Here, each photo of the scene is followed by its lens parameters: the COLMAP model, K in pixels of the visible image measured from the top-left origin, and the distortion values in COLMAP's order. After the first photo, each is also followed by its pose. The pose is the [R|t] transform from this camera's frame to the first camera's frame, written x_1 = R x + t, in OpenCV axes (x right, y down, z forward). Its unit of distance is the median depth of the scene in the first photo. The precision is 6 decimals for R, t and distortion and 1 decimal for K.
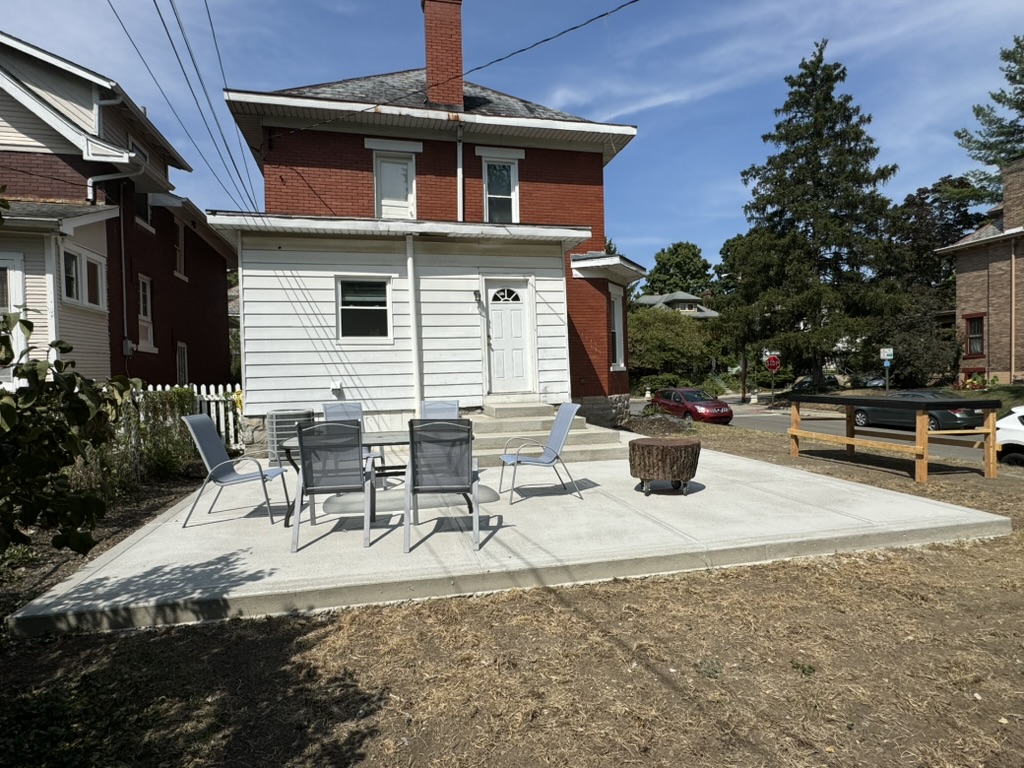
lens RADIAL K [[565.5, 0, 510.4], [0, 565.5, 382.9], [0, 0, 1]] dist [-0.008851, 0.004120]
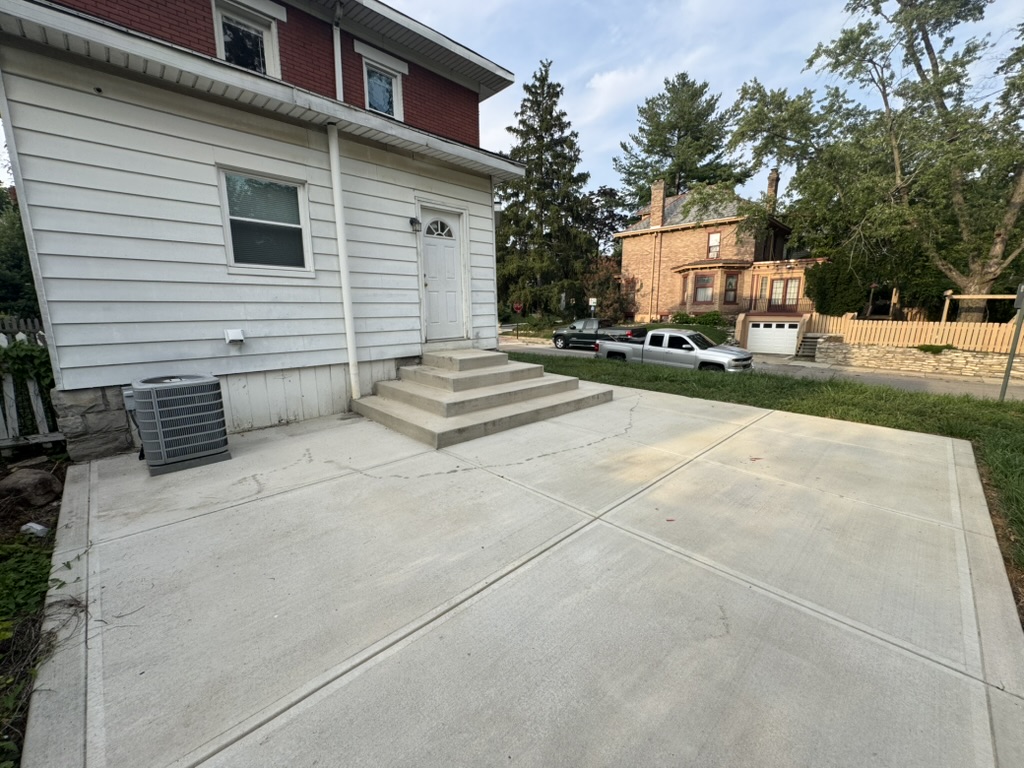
lens RADIAL K [[410.6, 0, 512.0], [0, 410.6, 385.4], [0, 0, 1]] dist [-0.004247, 0.000955]
pose [[0.861830, -0.072134, 0.502041, -0.202297], [-0.012170, 0.986609, 0.162648, -0.015230], [-0.507051, -0.146285, 0.849412, 0.293224]]
